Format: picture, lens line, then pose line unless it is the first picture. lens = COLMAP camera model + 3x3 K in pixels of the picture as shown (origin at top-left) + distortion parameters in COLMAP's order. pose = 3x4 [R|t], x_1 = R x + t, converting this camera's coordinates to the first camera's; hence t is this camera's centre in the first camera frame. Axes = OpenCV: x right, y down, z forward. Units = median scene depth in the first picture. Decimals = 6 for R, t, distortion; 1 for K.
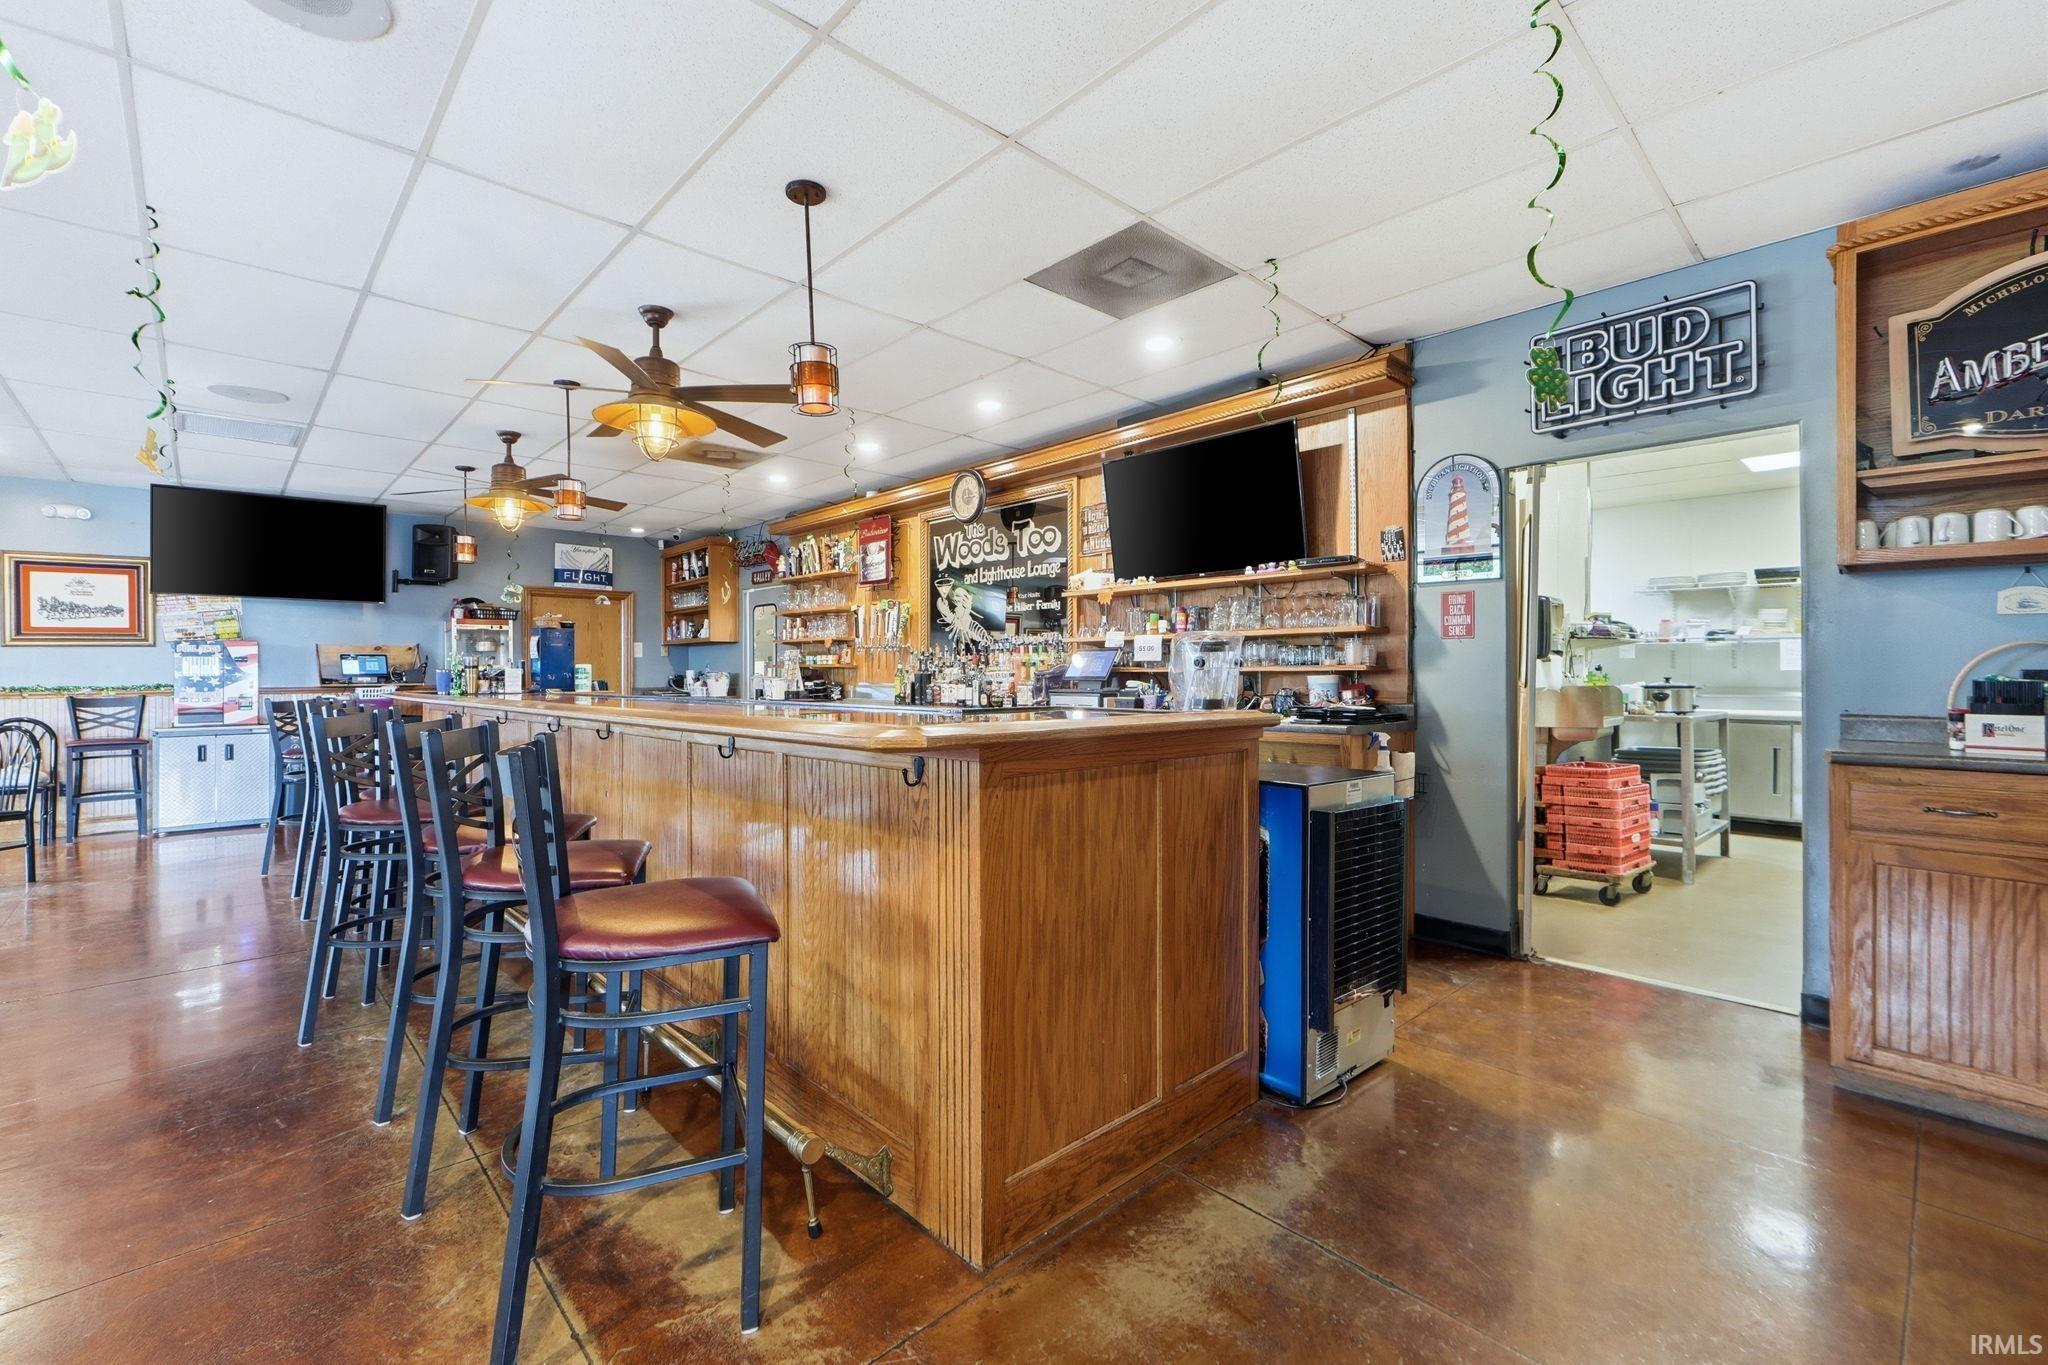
lens RADIAL K [[871.5, 0, 1016.7], [0, 871.5, 665.5], [0, 0, 1]] dist [0.000649, 0.000198]
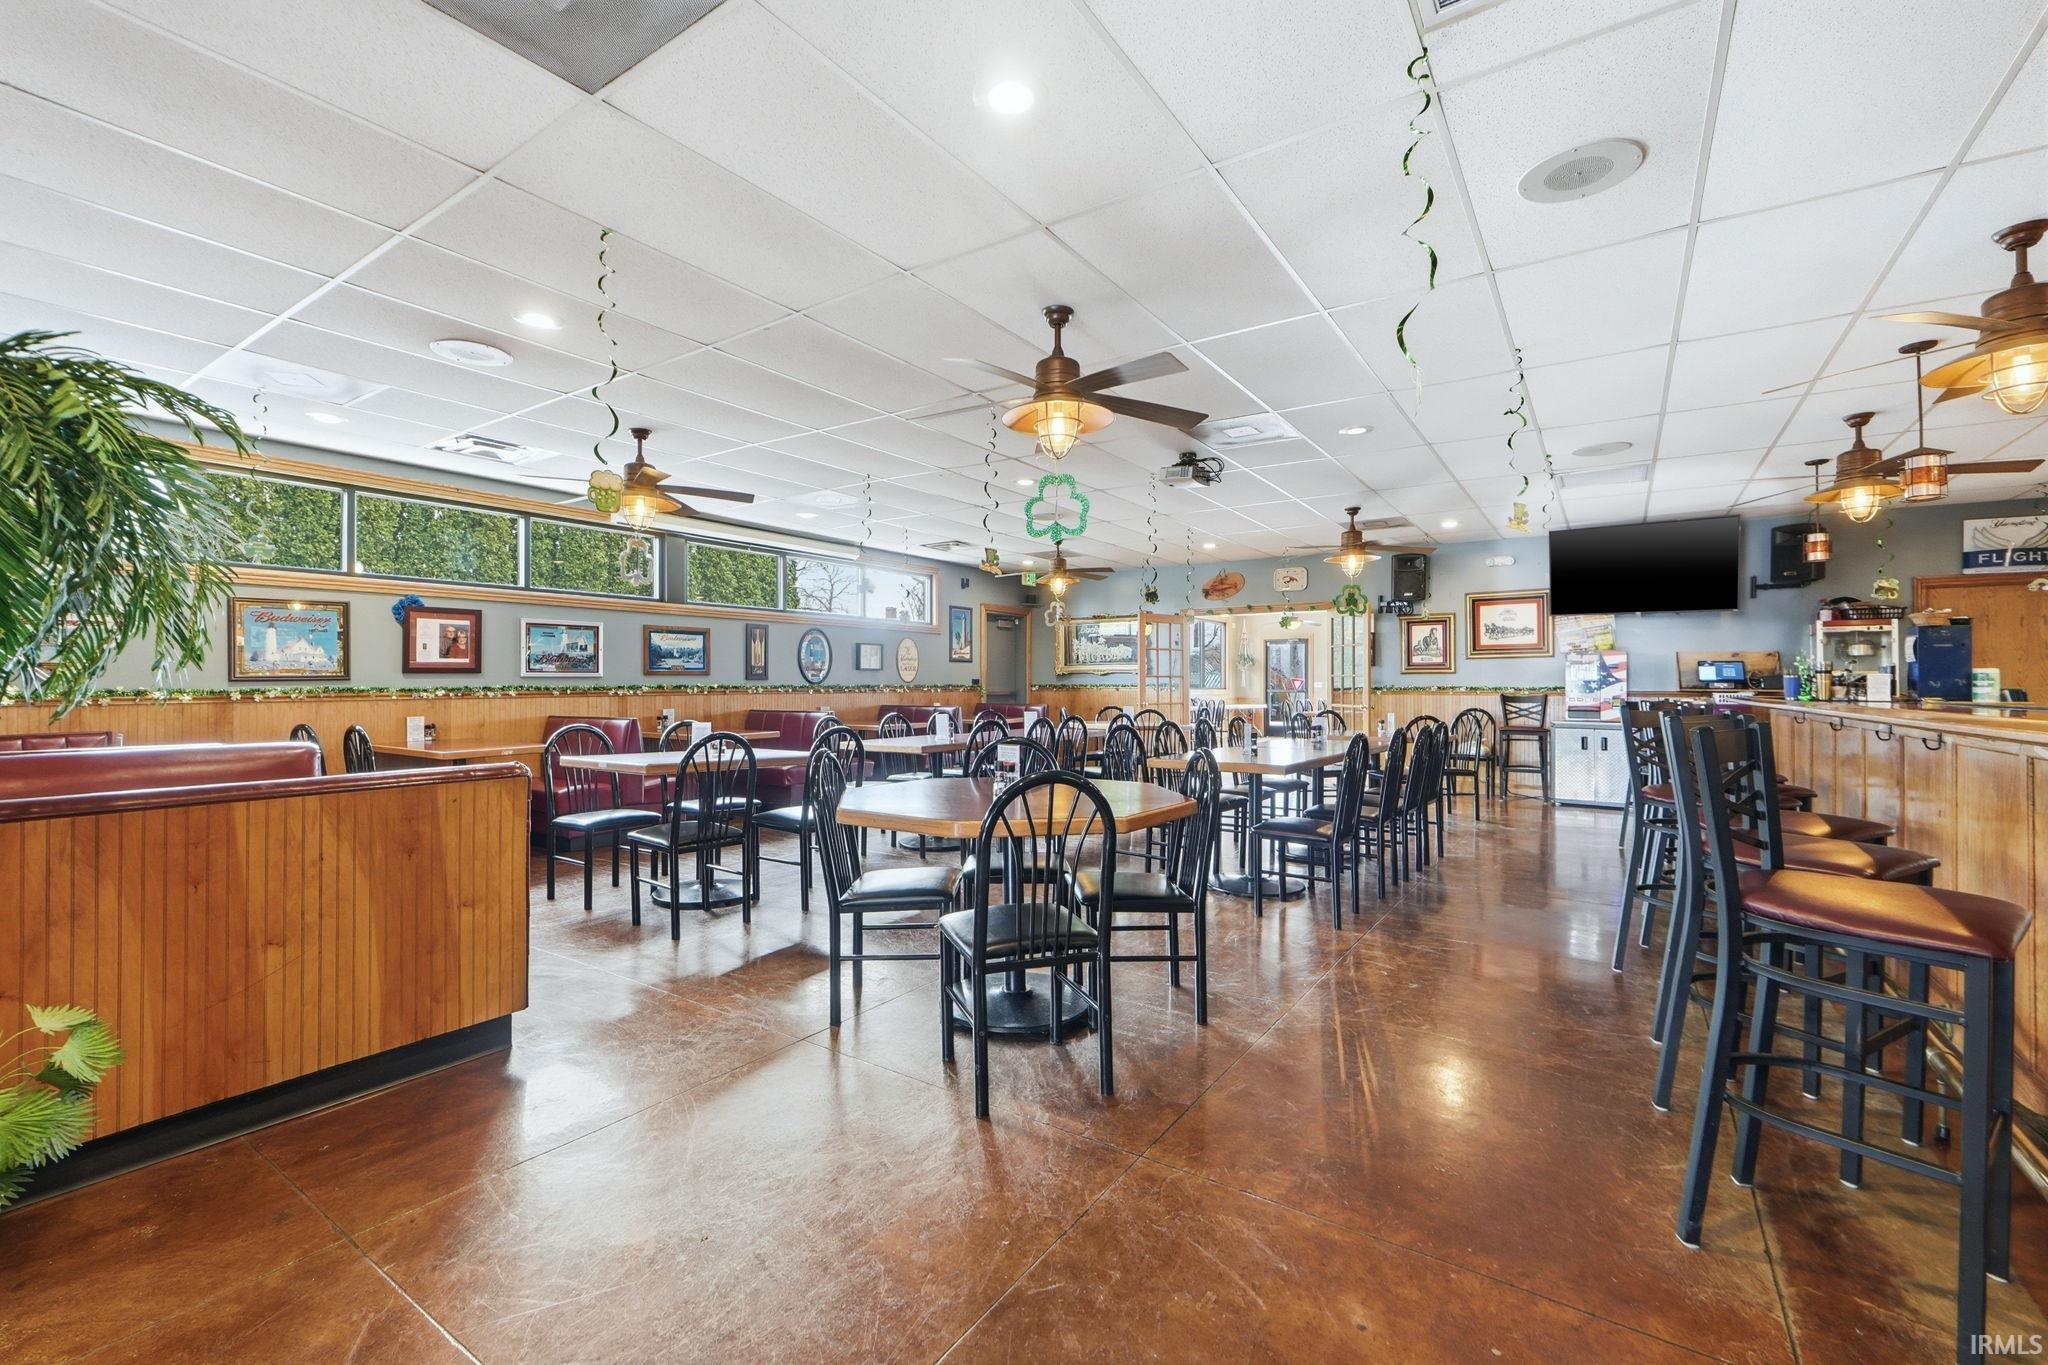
lens RADIAL K [[871.5, 0, 1016.7], [0, 871.5, 665.5], [0, 0, 1]] dist [0.000649, 0.000198]
pose [[0.214688, -0.010490, -0.976626, 0.102867], [-0.000009, 0.999942, -0.010742, 0.004775], [0.976683, 0.002315, 0.214675, -0.050859]]
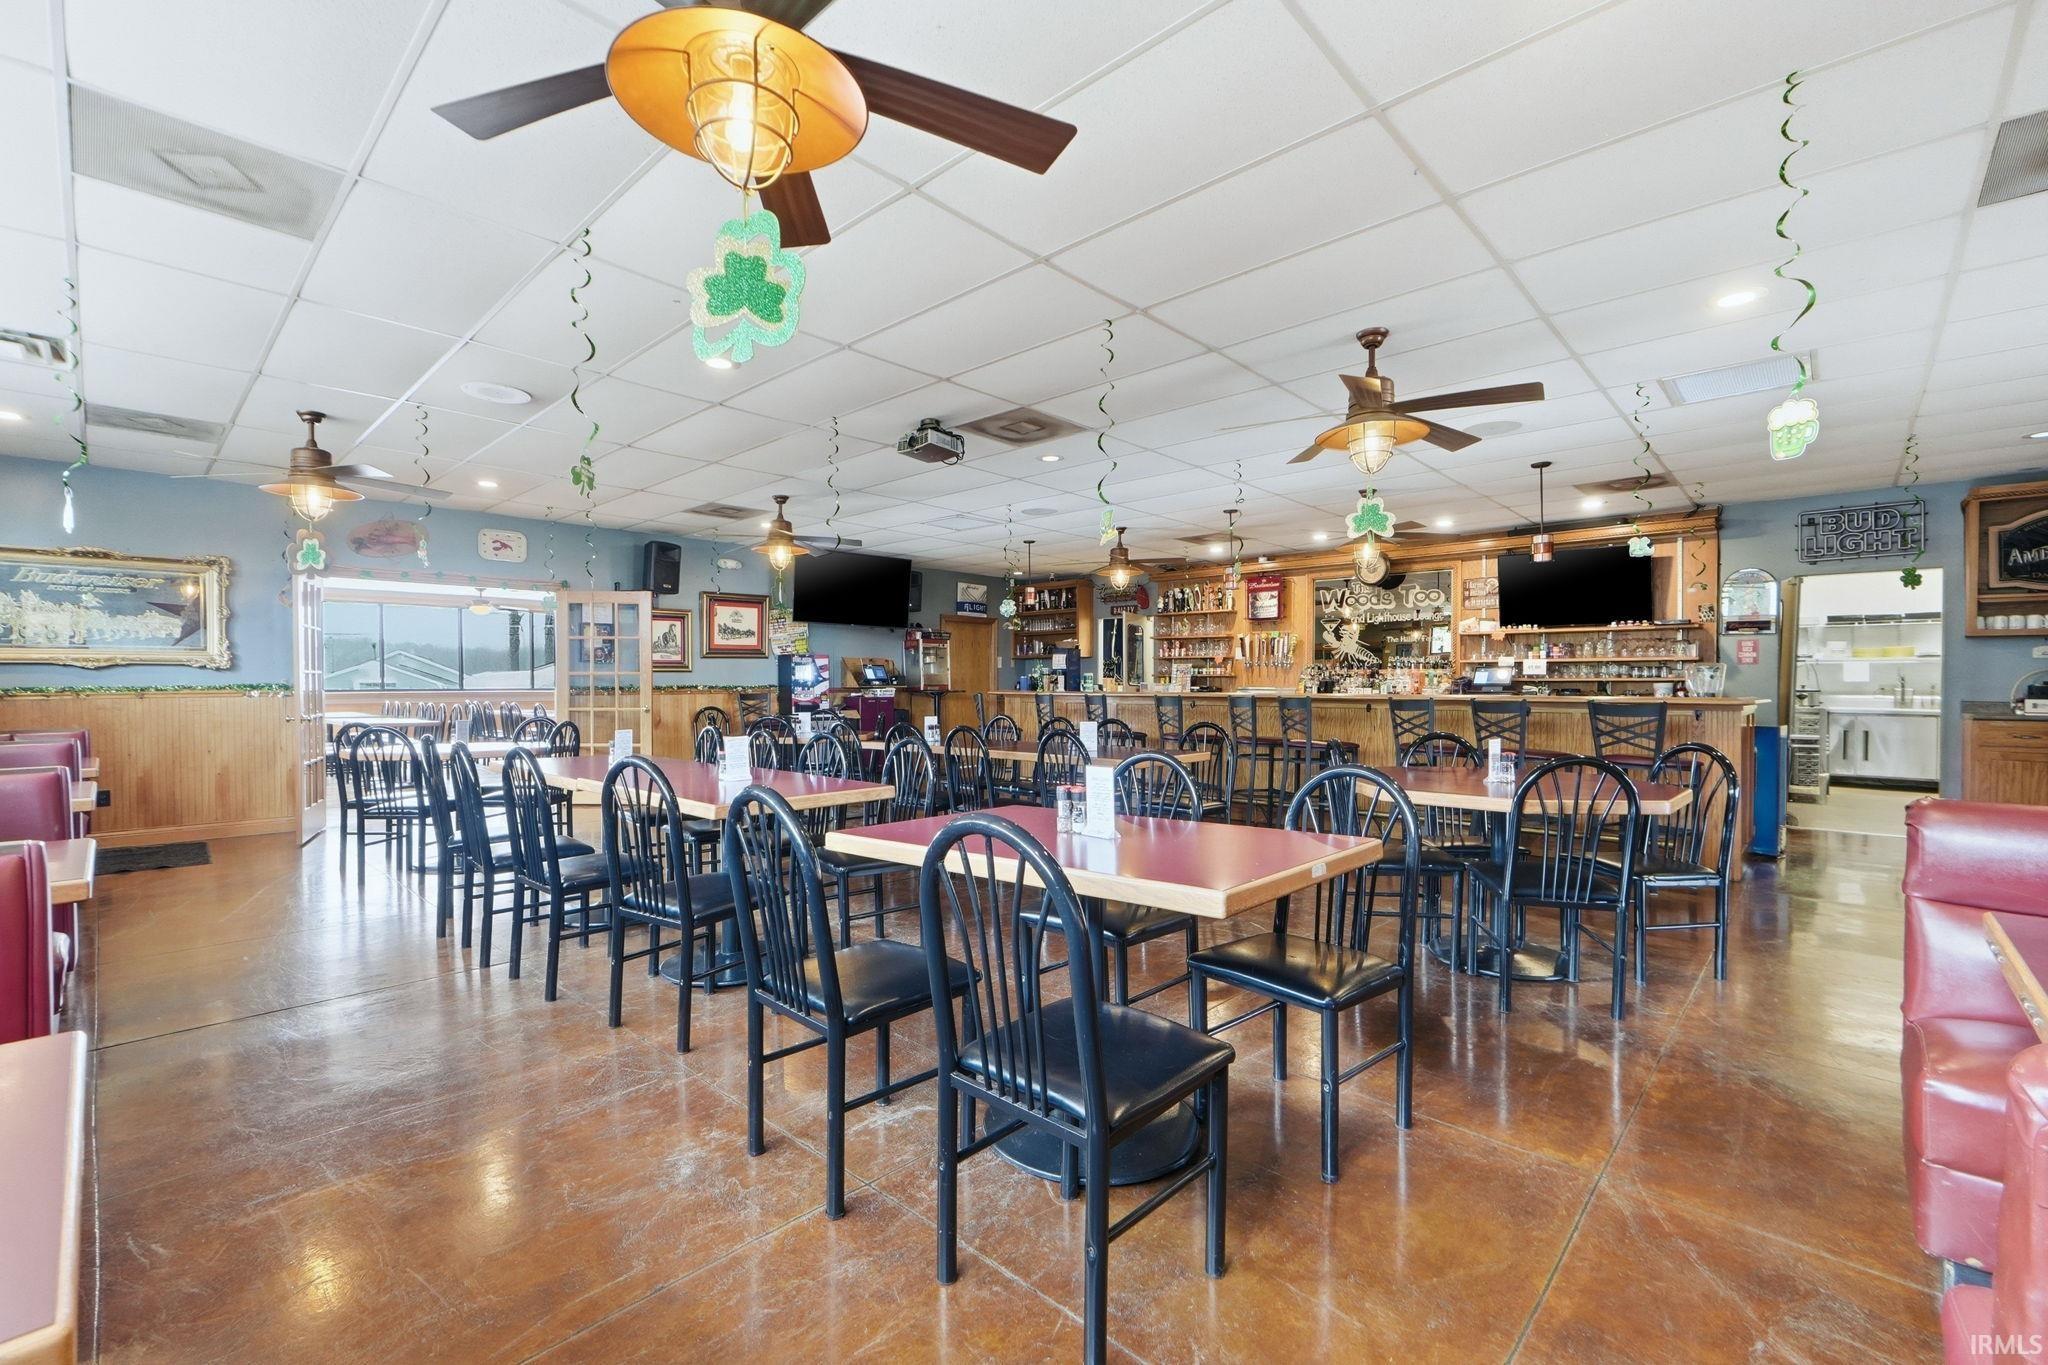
lens RADIAL K [[876.7, 0, 1018.8], [0, 876.7, 687.8], [0, 0, 1]] dist [0.000193, 0.000013]
pose [[0.998194, 0.007235, 0.059628, -0.715983], [-0.007995, 0.999890, 0.012521, 0.005482], [-0.059531, -0.012975, 0.998142, -0.490847]]
